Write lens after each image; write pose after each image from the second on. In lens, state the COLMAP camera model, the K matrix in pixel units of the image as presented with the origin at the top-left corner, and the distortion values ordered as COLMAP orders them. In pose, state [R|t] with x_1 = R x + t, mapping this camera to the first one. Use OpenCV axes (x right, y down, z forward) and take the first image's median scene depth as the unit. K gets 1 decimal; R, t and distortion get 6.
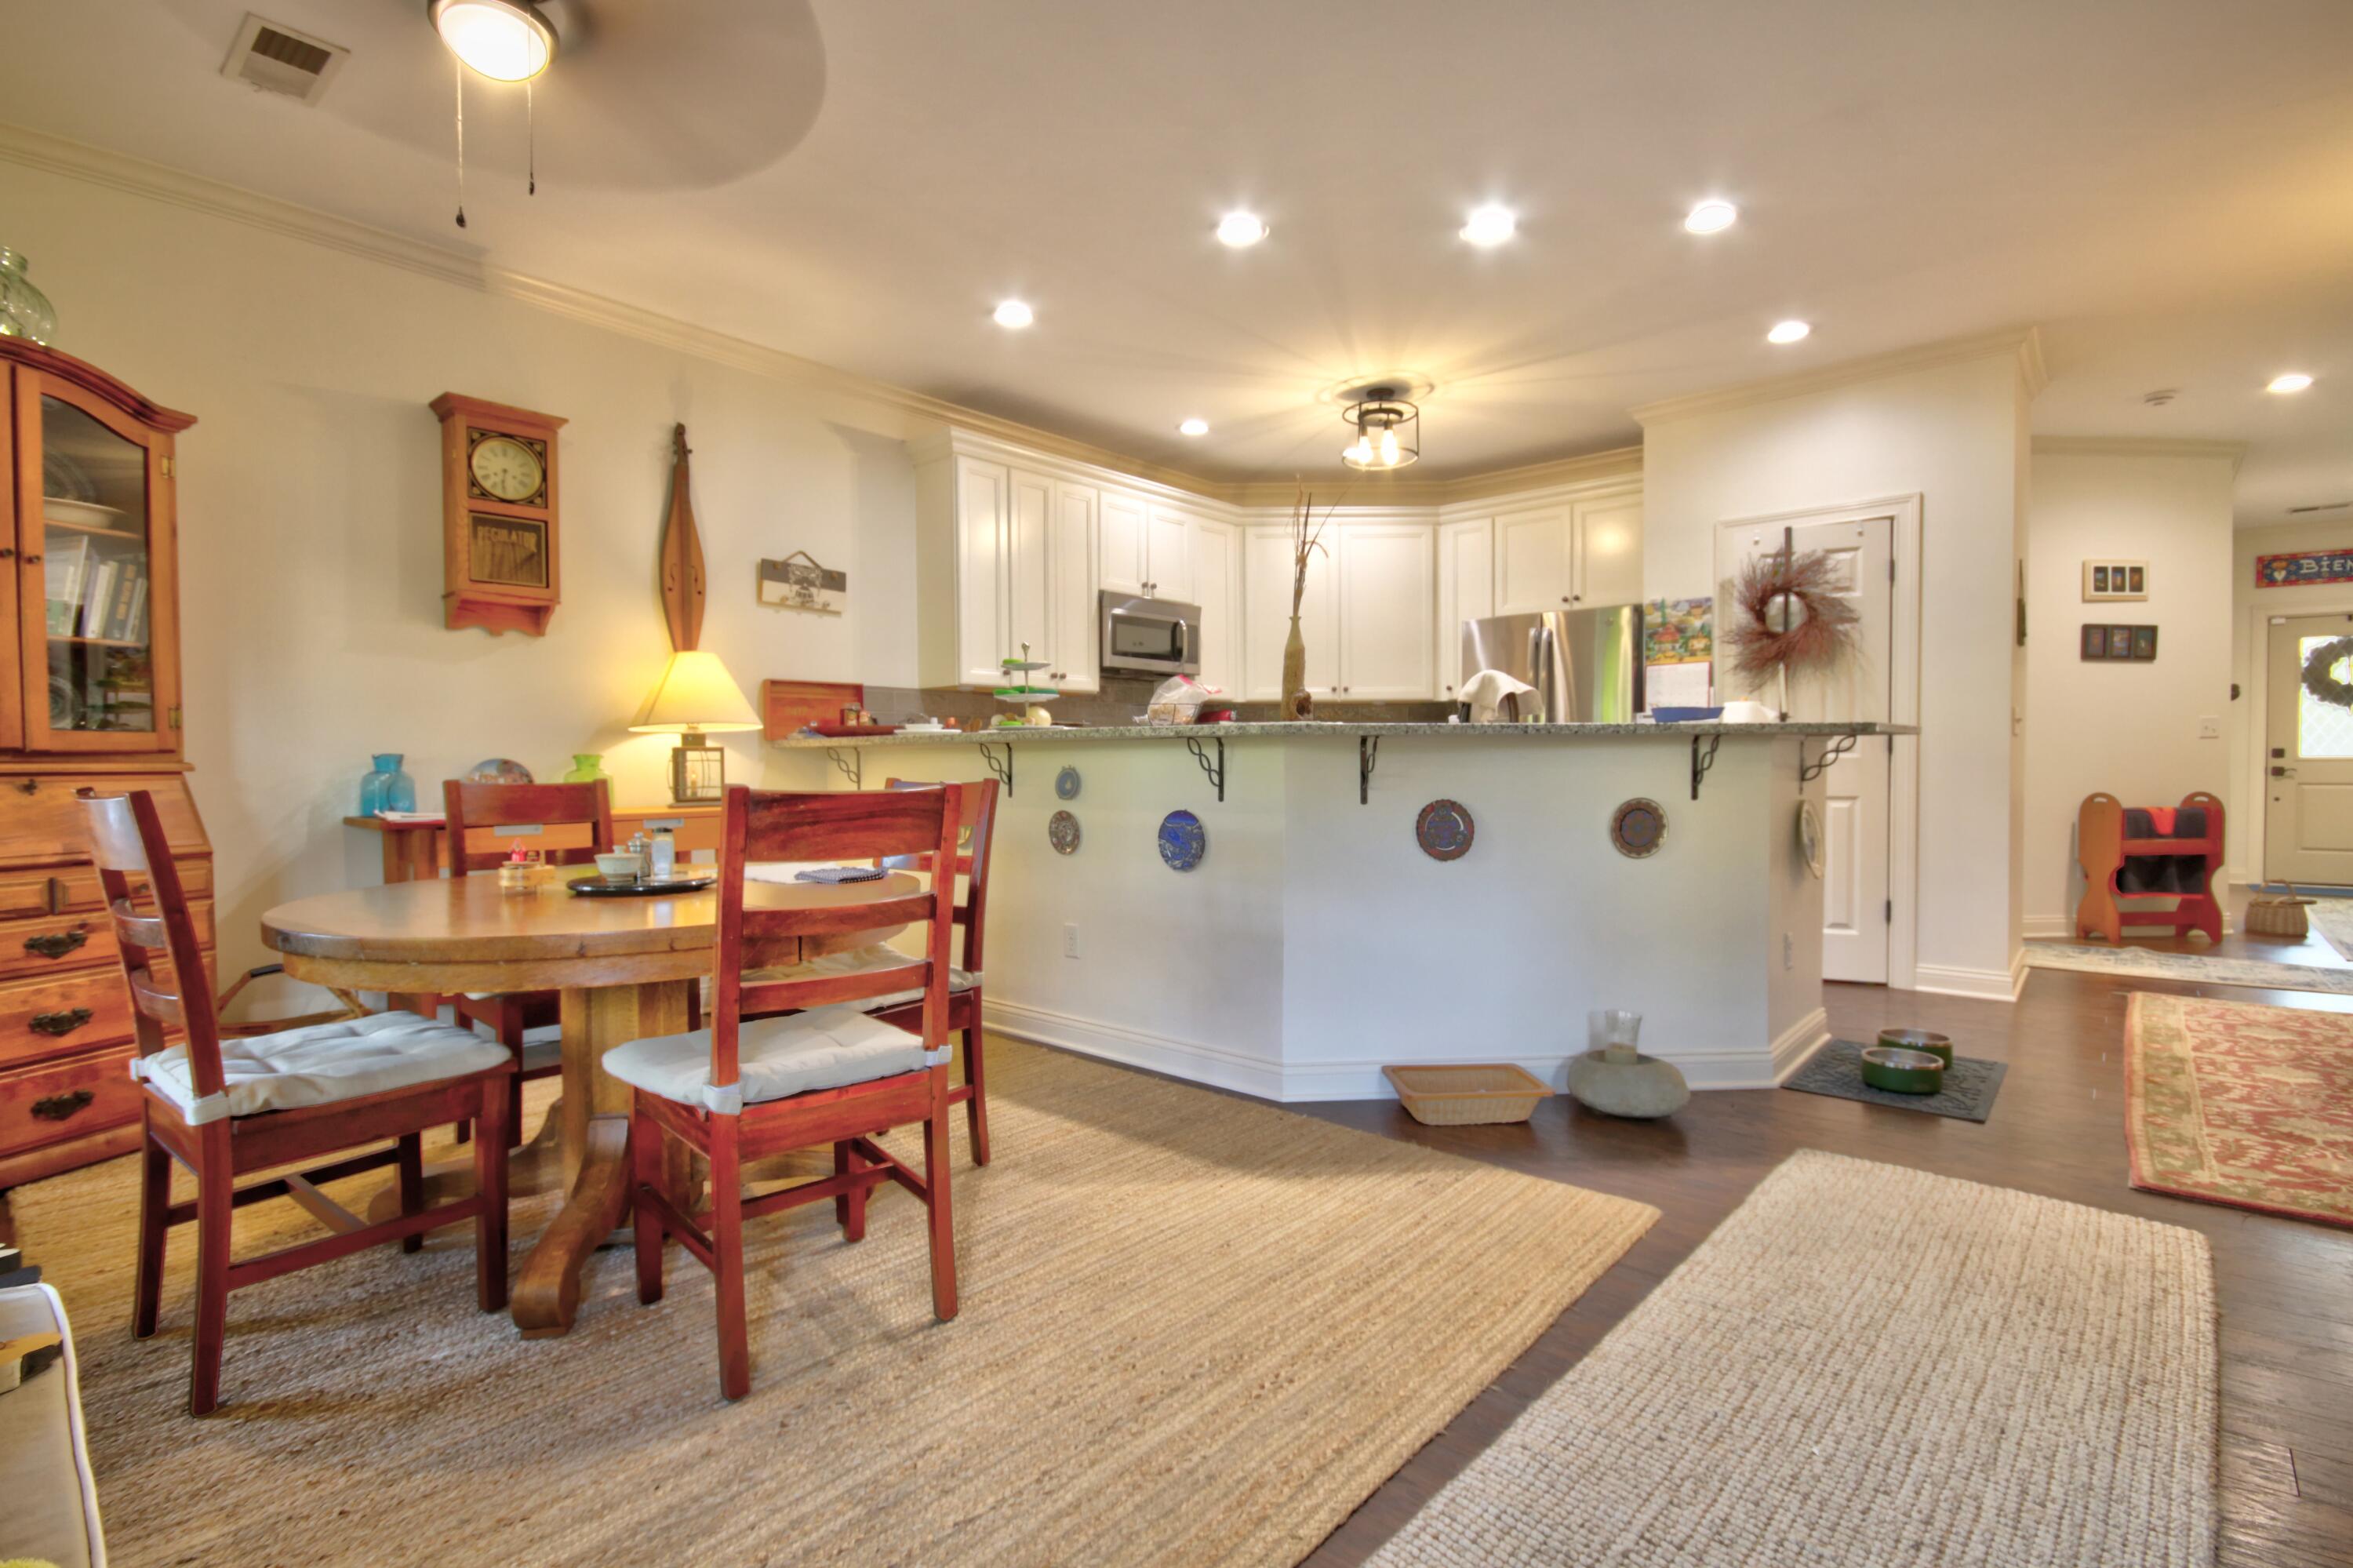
lens RADIAL K [[1107.2, 0, 1171.5], [0, 1107.2, 784.5], [0, 0, 1]] dist [-0.002384, -0.001462]
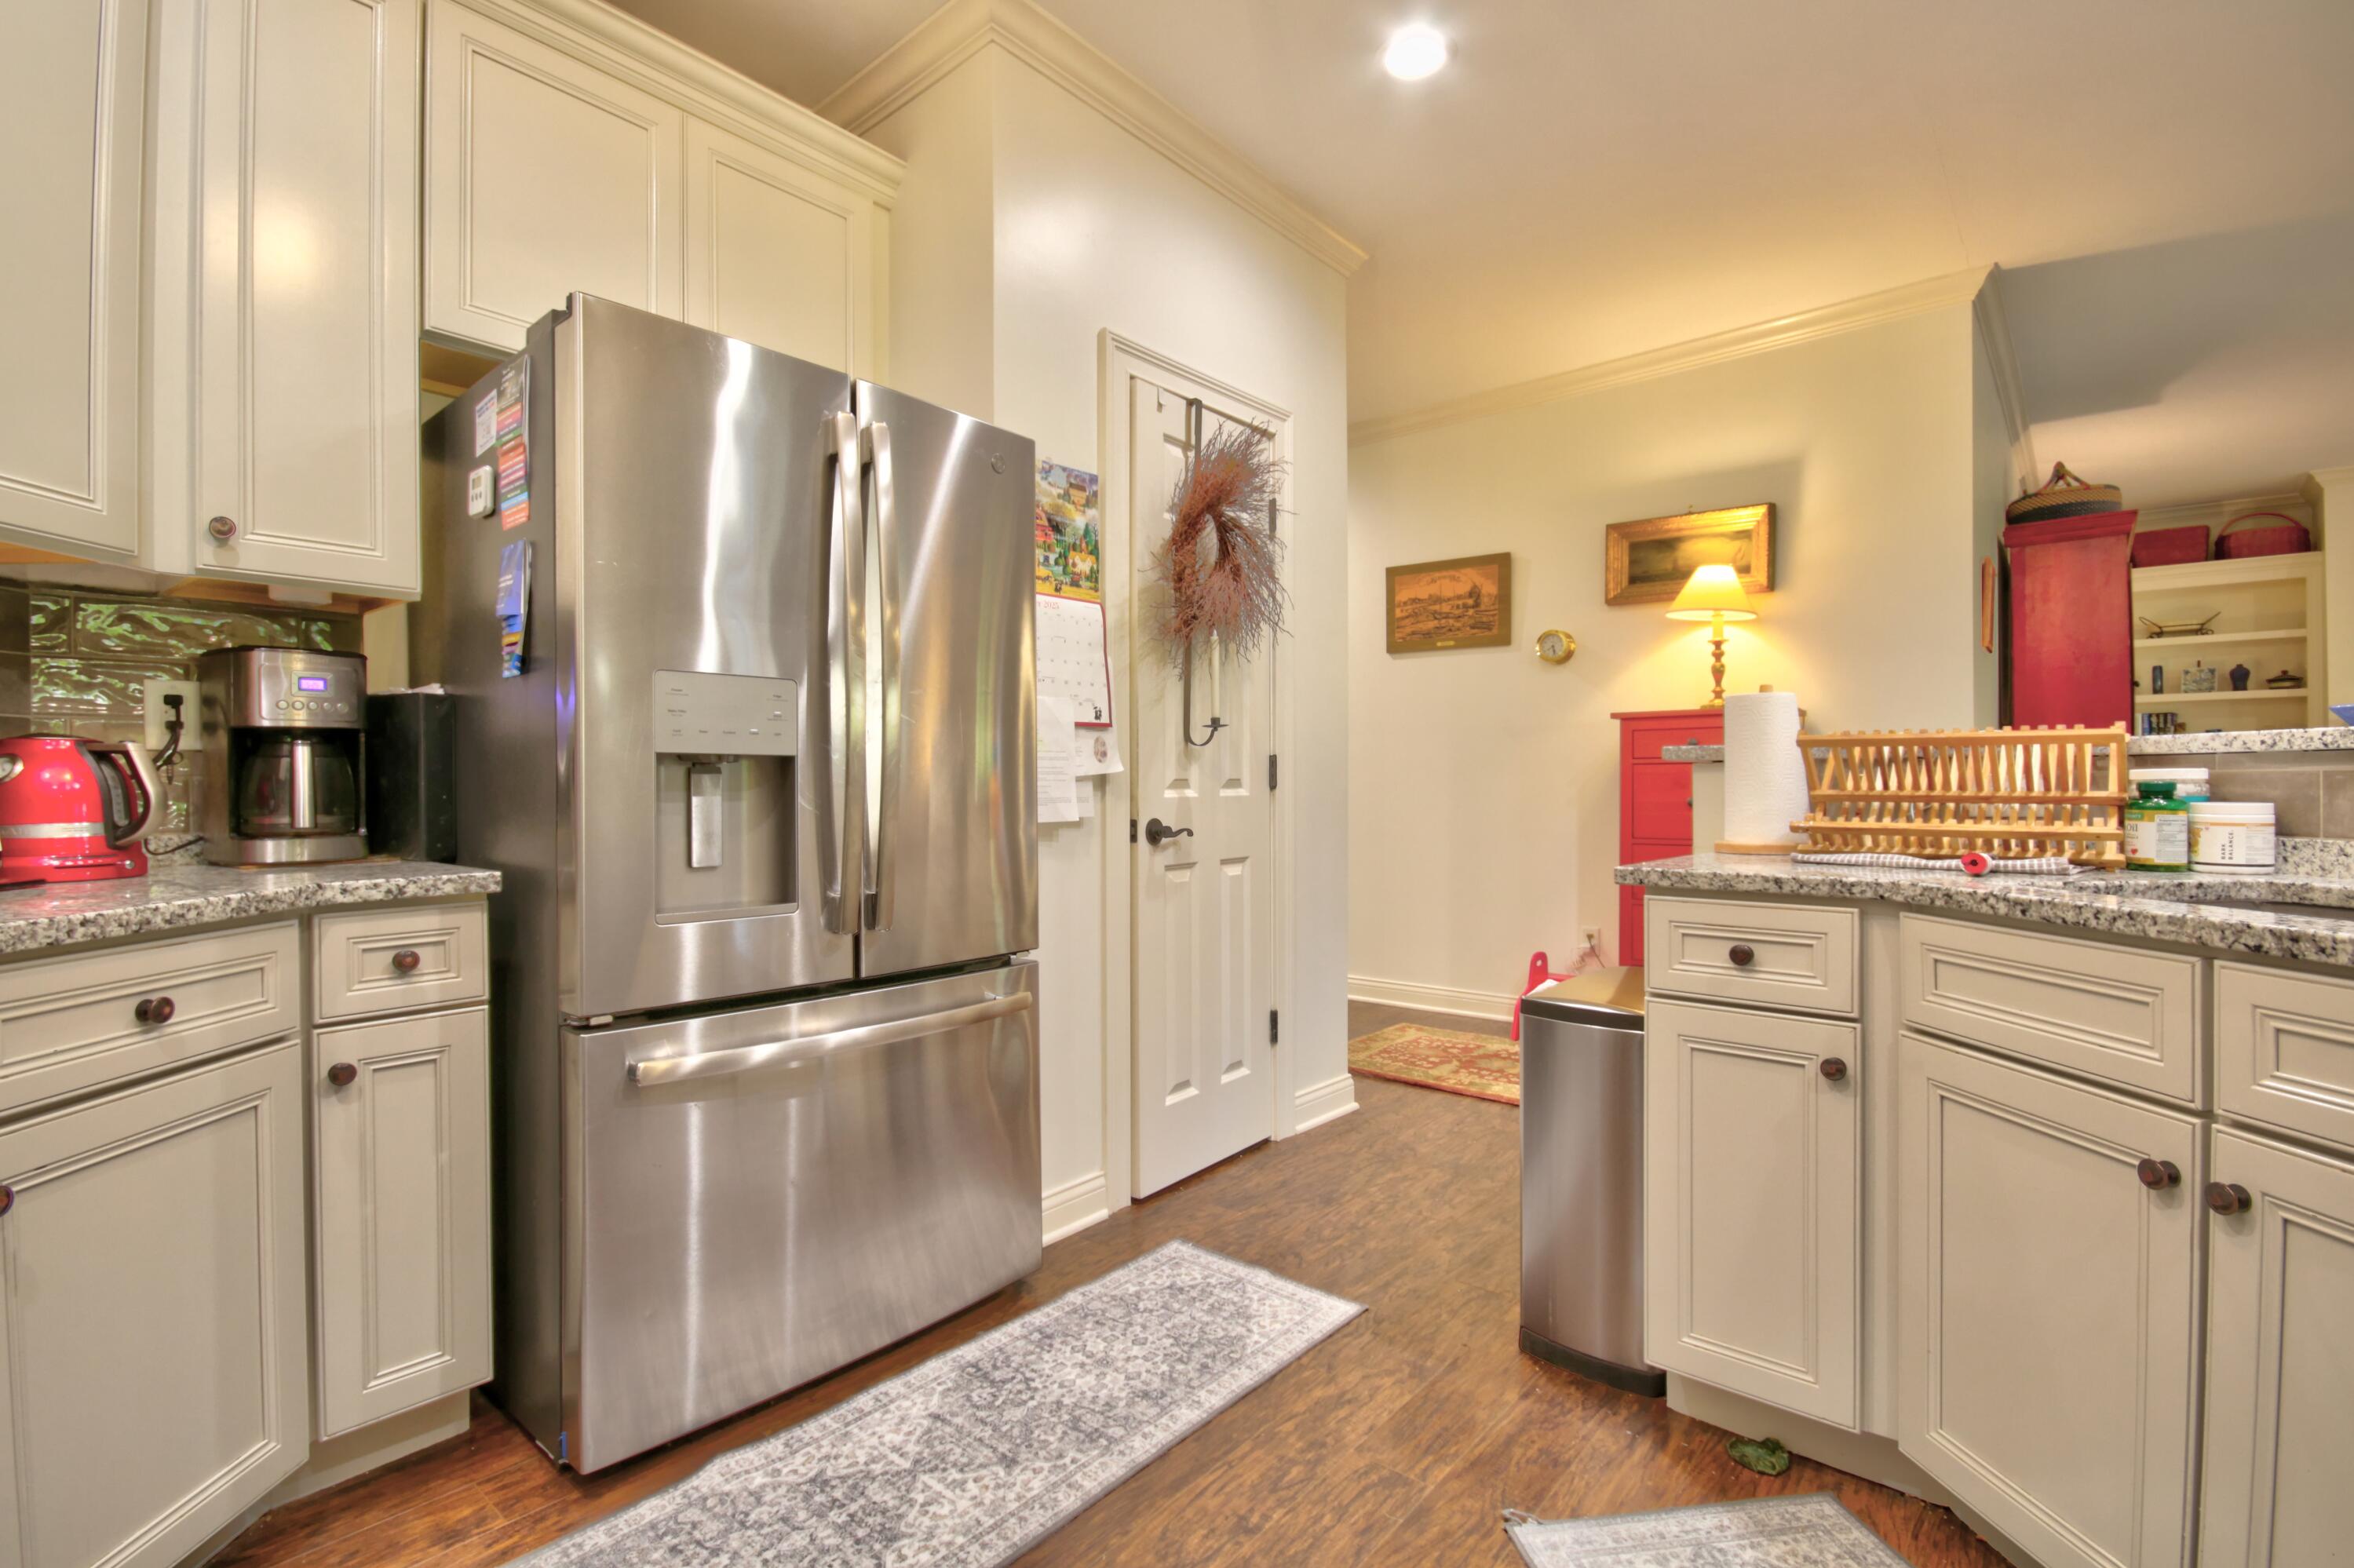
lens RADIAL K [[1072.0, 0, 1169.9], [0, 1072.0, 793.6], [0, 0, 1]] dist [0.001169, -0.010782]
pose [[-0.004544, -0.000067, 0.999990, 0.003004], [0.025017, 0.999687, 0.000180, -0.027716], [-0.999677, 0.025018, -0.004541, 1.084045]]
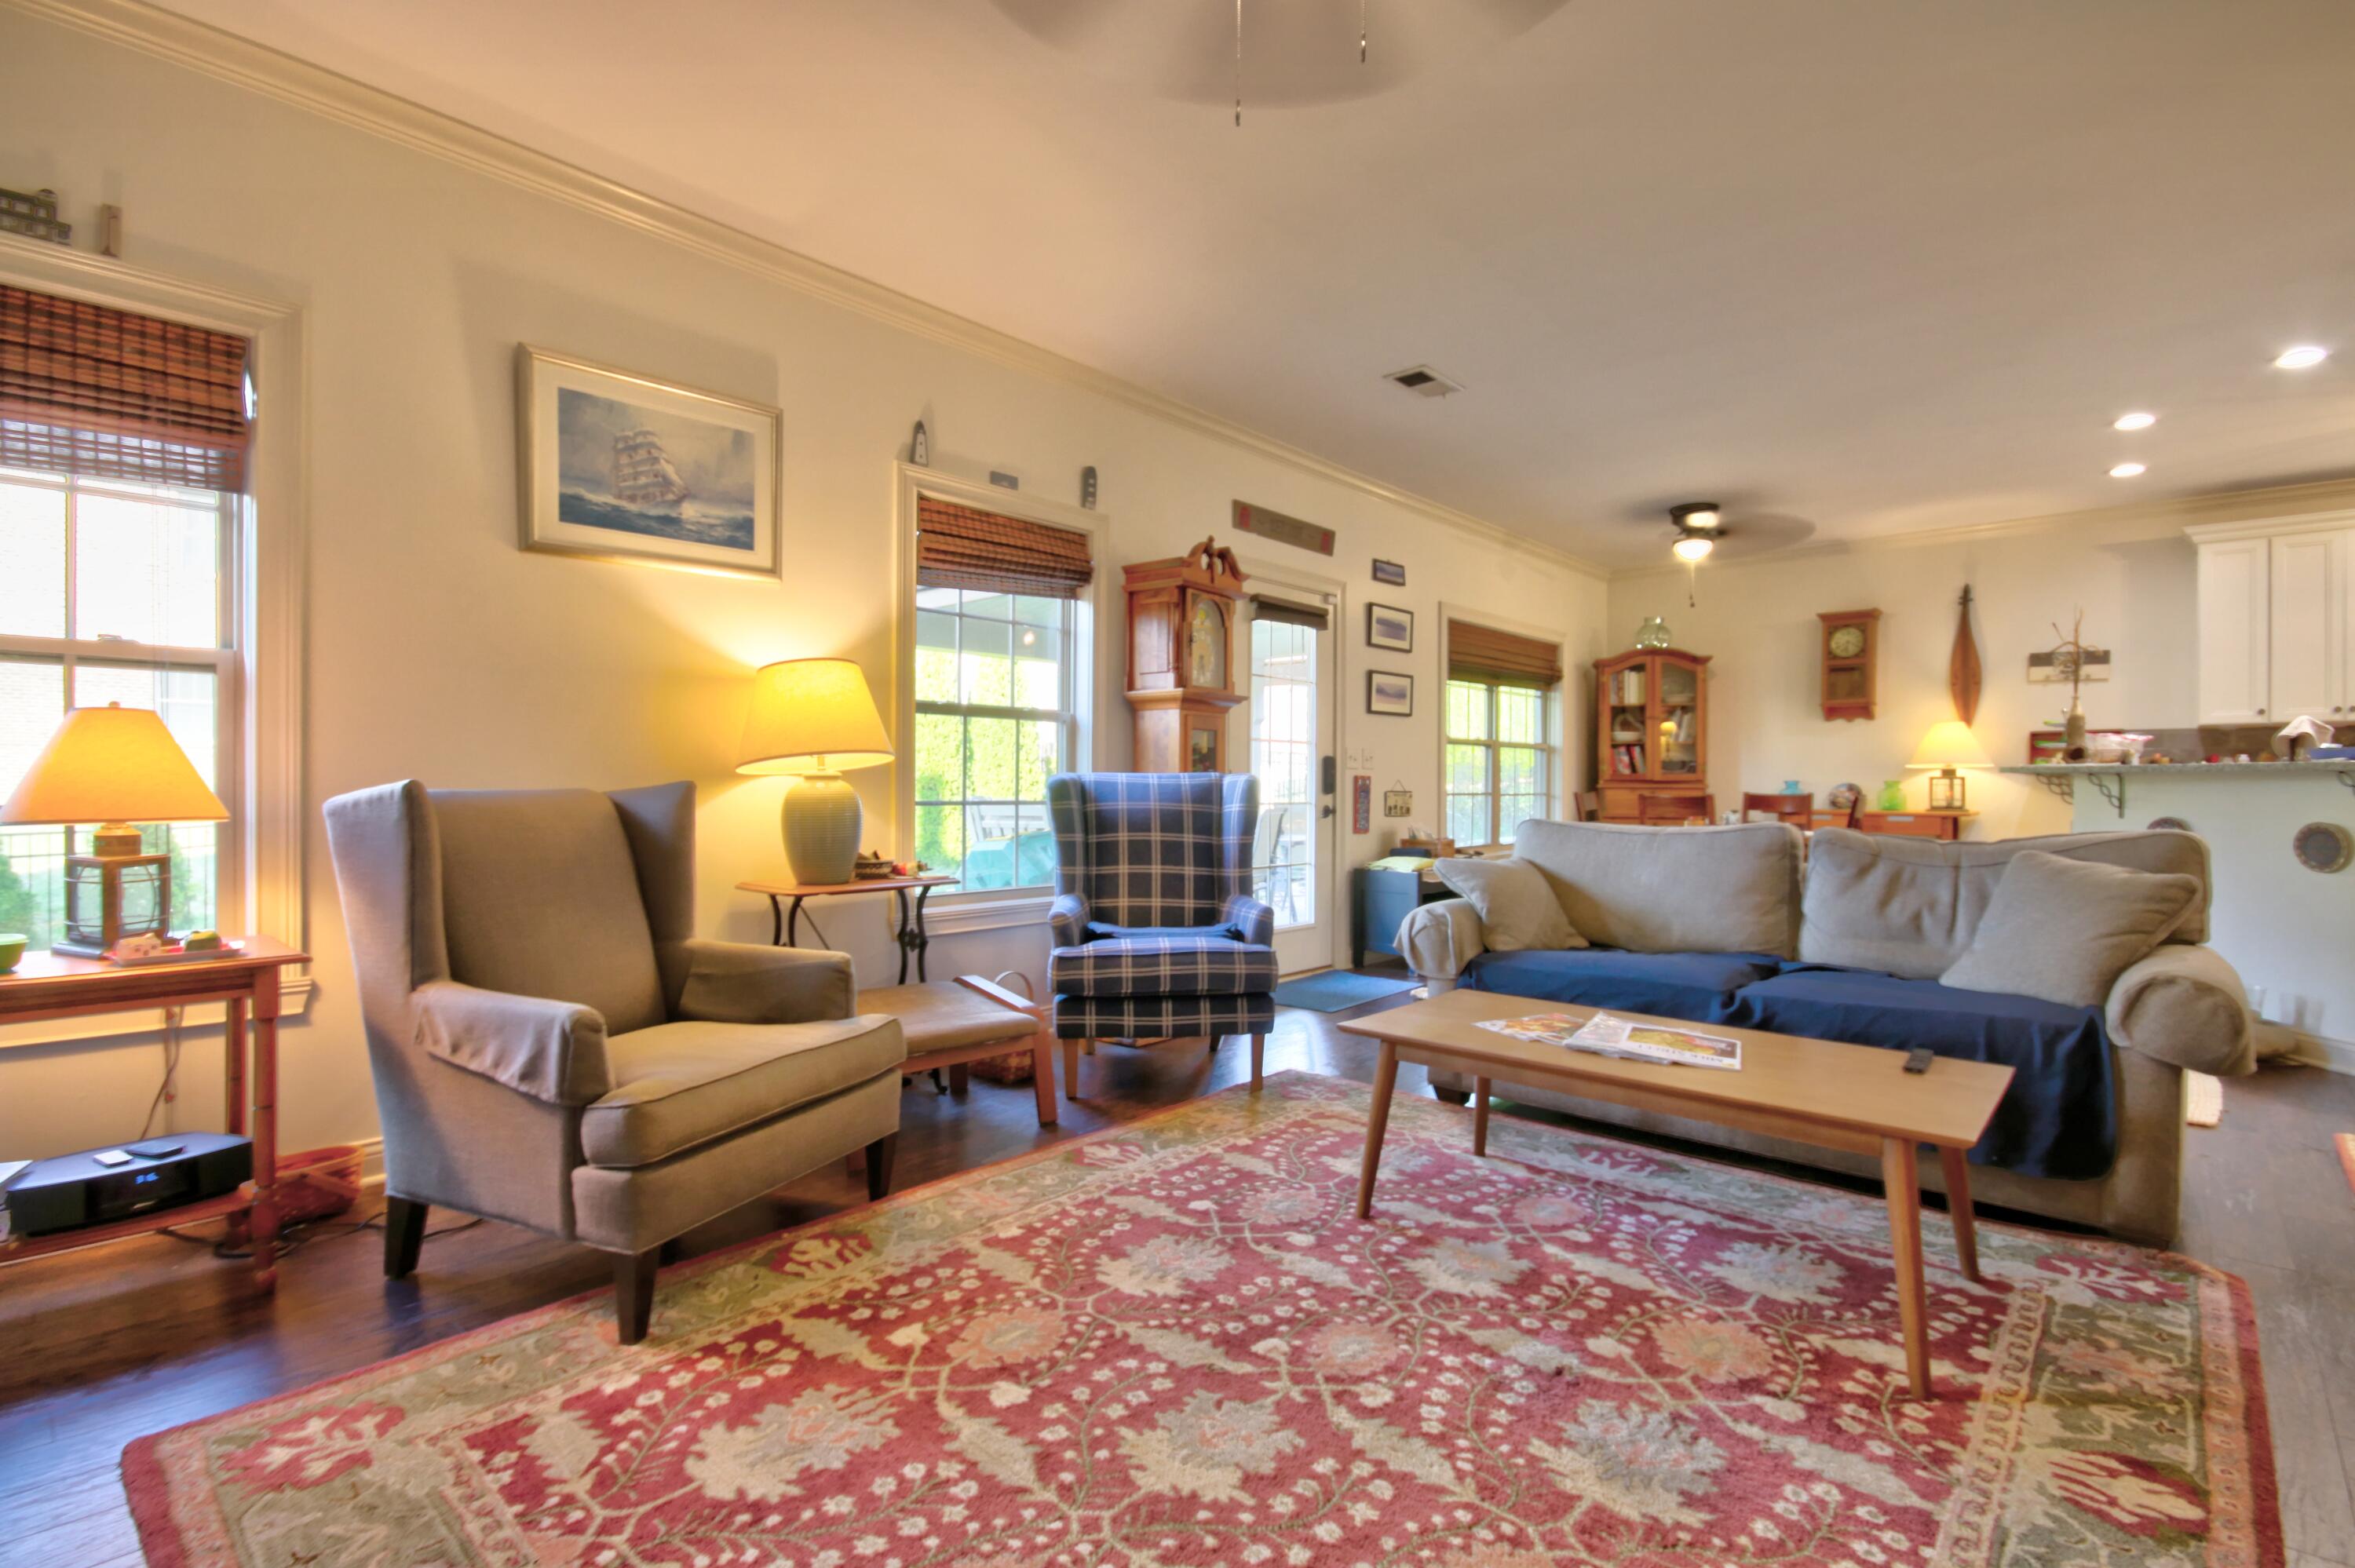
lens RADIAL K [[1081.9, 0, 1171.0], [0, 1081.9, 784.8], [0, 0, 1]] dist [-0.002933, -0.000602]
pose [[-0.021205, 0.007583, -0.999746, 1.143323], [-0.019415, 0.999780, 0.007995, -0.009082], [0.999587, 0.019580, -0.021053, -0.163151]]
